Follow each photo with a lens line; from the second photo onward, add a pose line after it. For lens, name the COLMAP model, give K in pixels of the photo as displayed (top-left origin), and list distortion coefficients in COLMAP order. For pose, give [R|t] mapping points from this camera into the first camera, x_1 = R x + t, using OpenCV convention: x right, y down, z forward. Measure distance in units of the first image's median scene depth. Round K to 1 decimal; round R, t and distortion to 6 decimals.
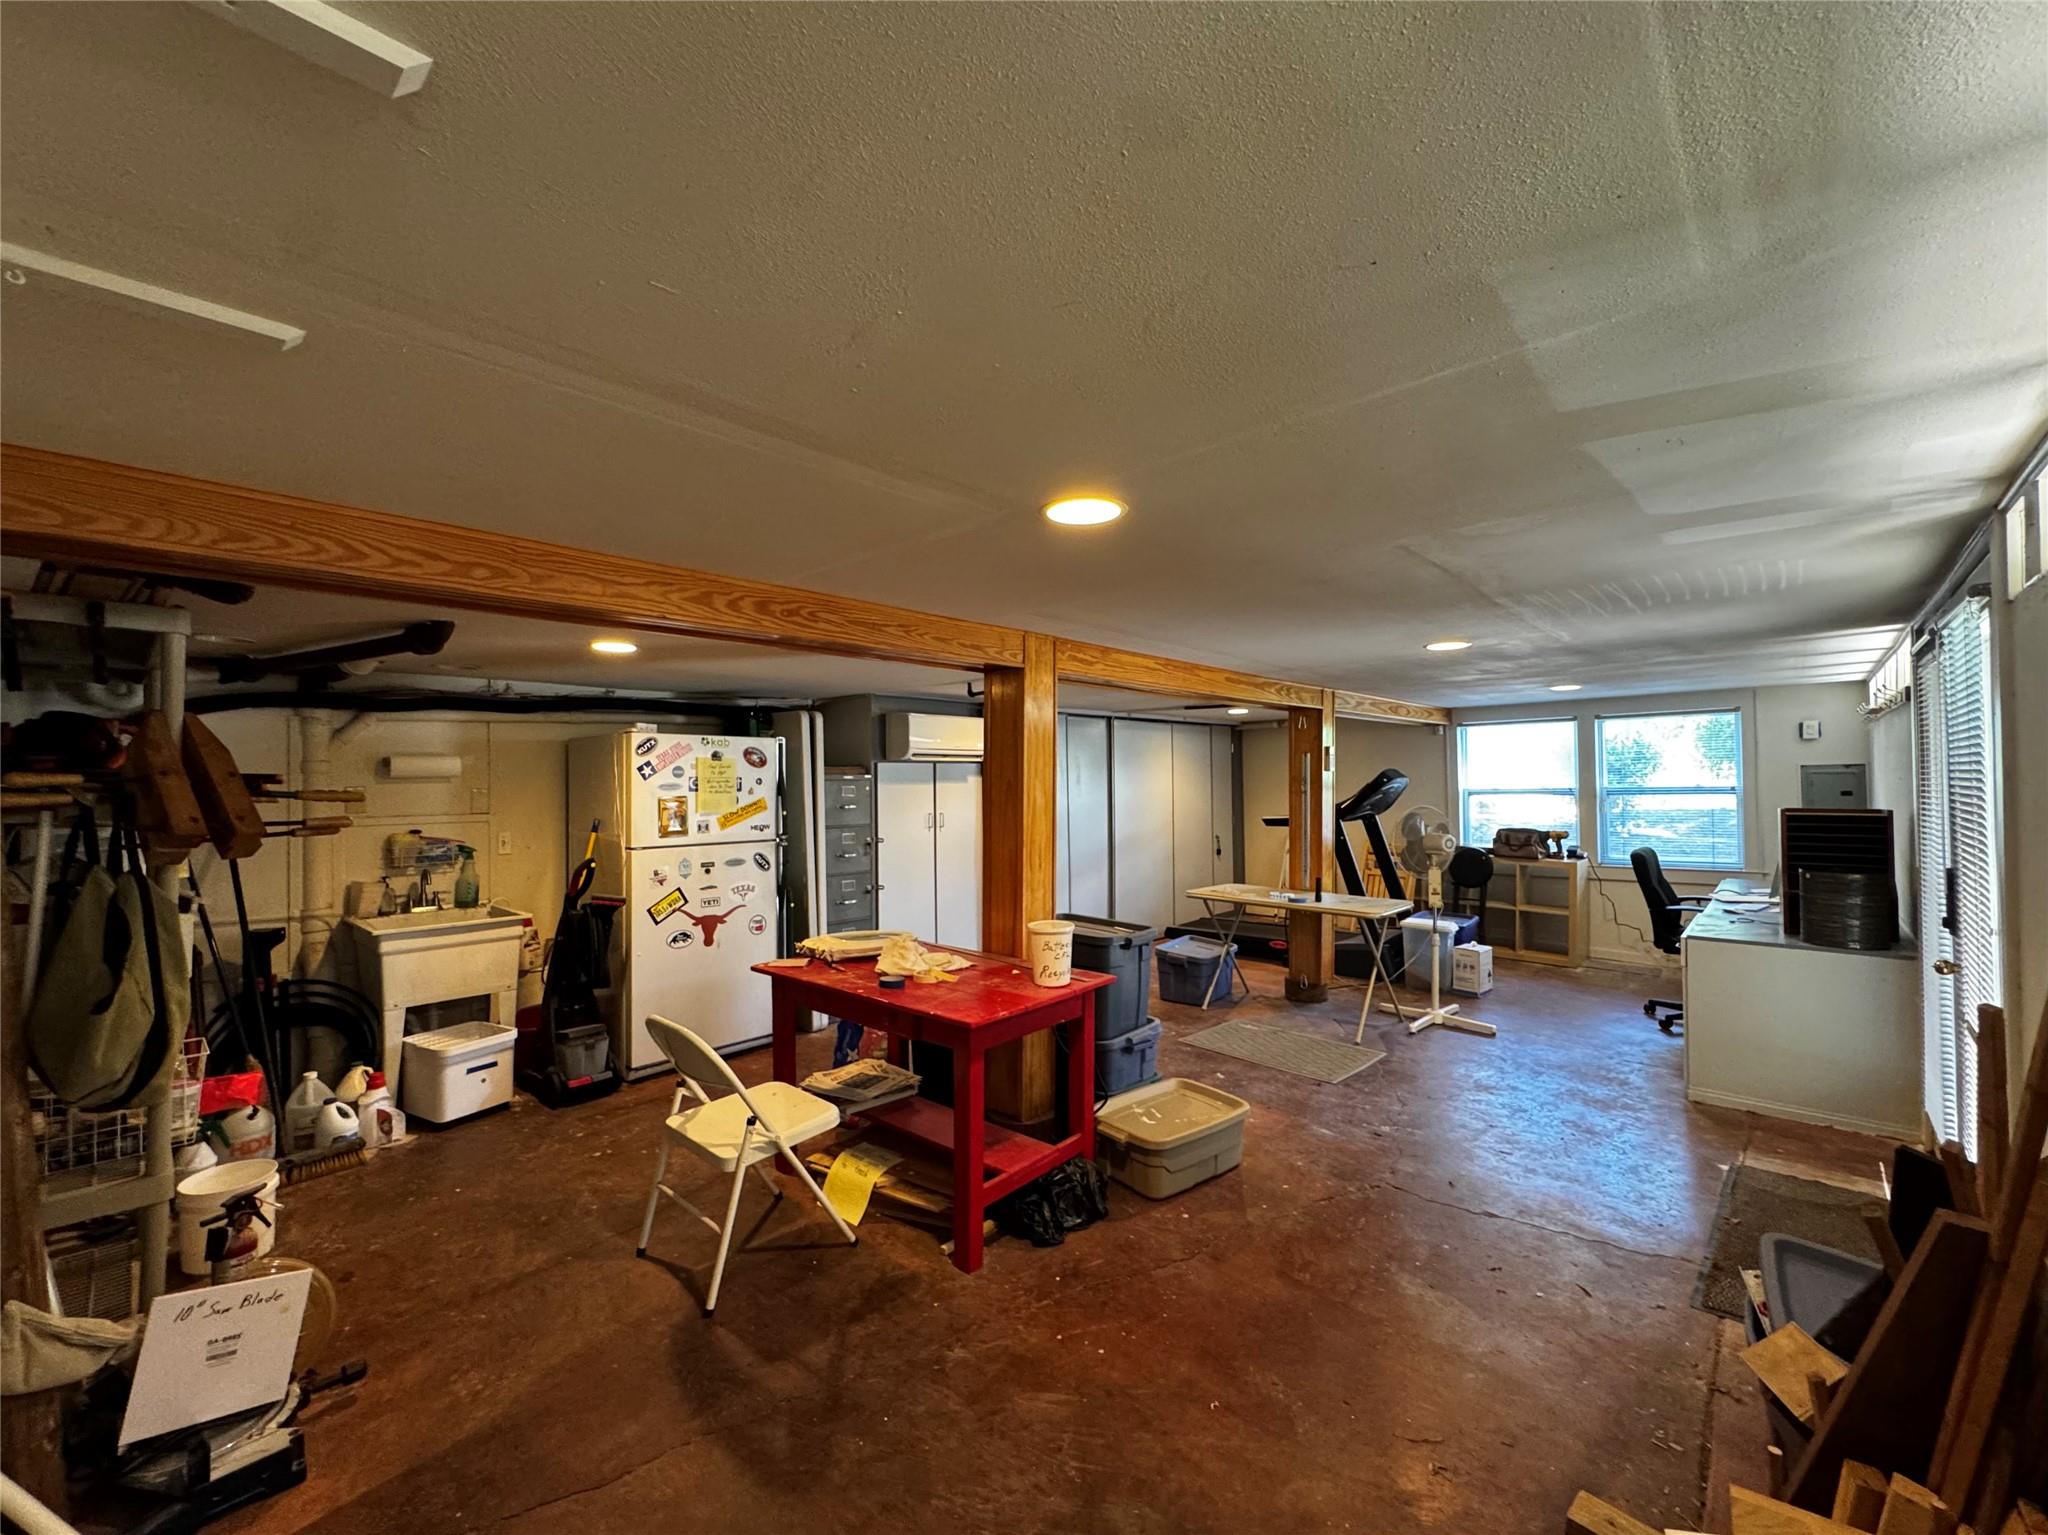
lens RADIAL K [[817.8, 0, 1021.1], [0, 817.8, 768.2], [0, 0, 1]] dist [-0.002169, -0.000330]
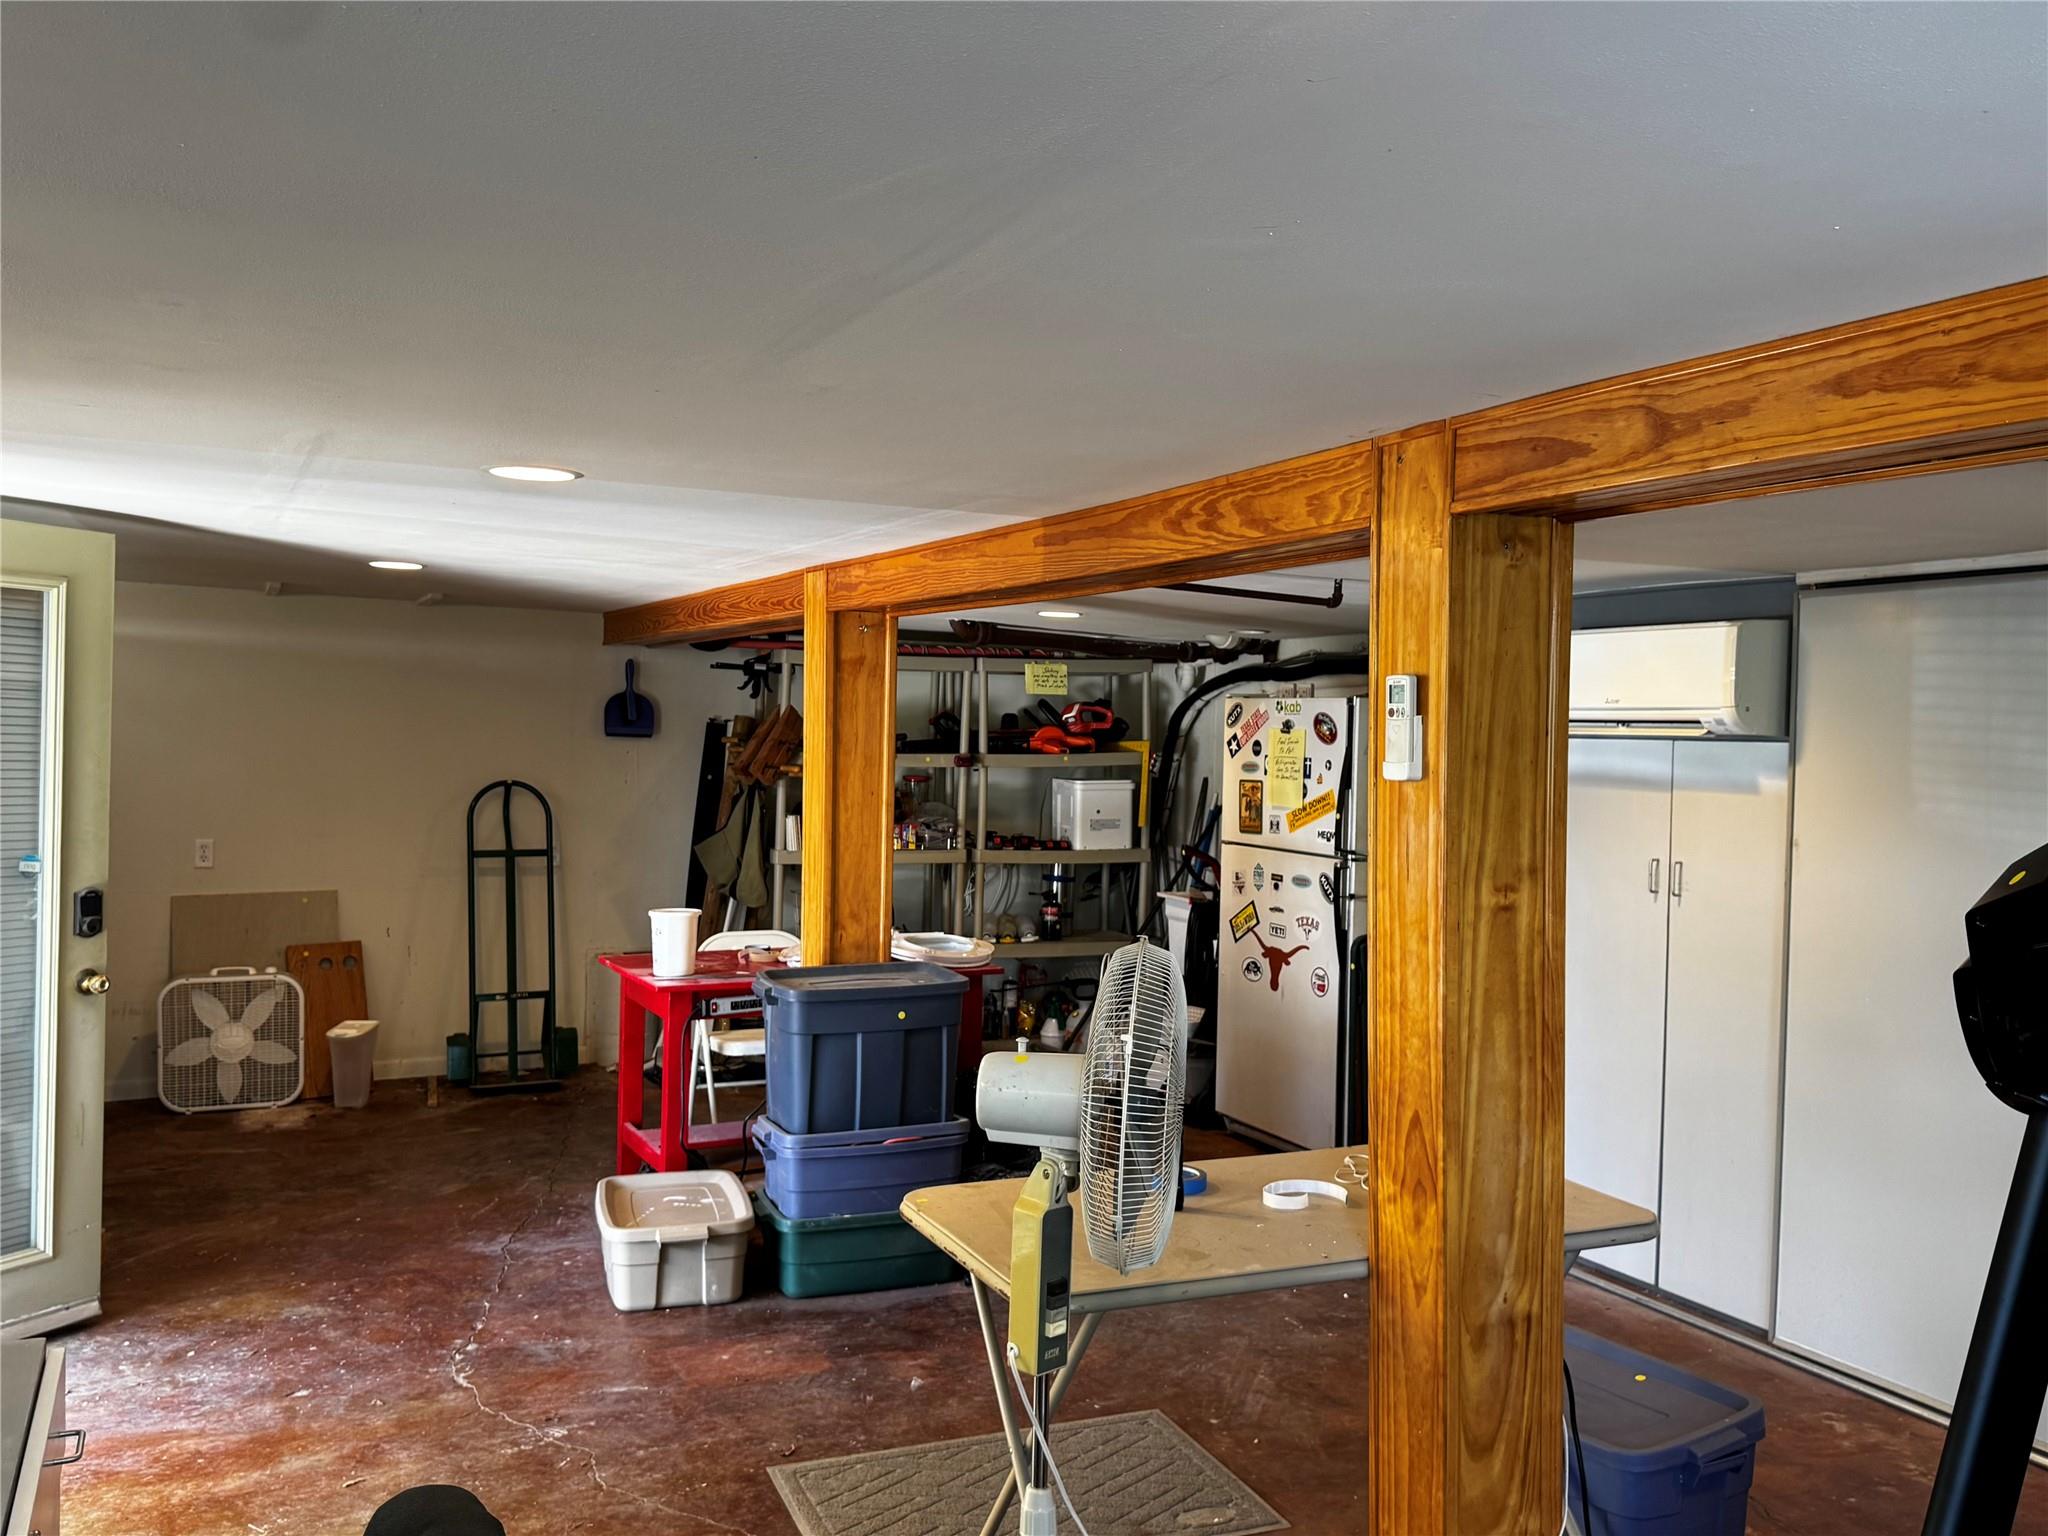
lens RADIAL K [[1631.3, 0, 1024.0], [0, 1631.3, 768.0], [0, 0, 1]] dist [0.059869, -0.000937]
pose [[-0.333845, 0.023039, -0.942346, 1.045633], [-0.007907, 0.999598, 0.027239, -0.015840], [0.942595, 0.016544, -0.333528, 1.269394]]
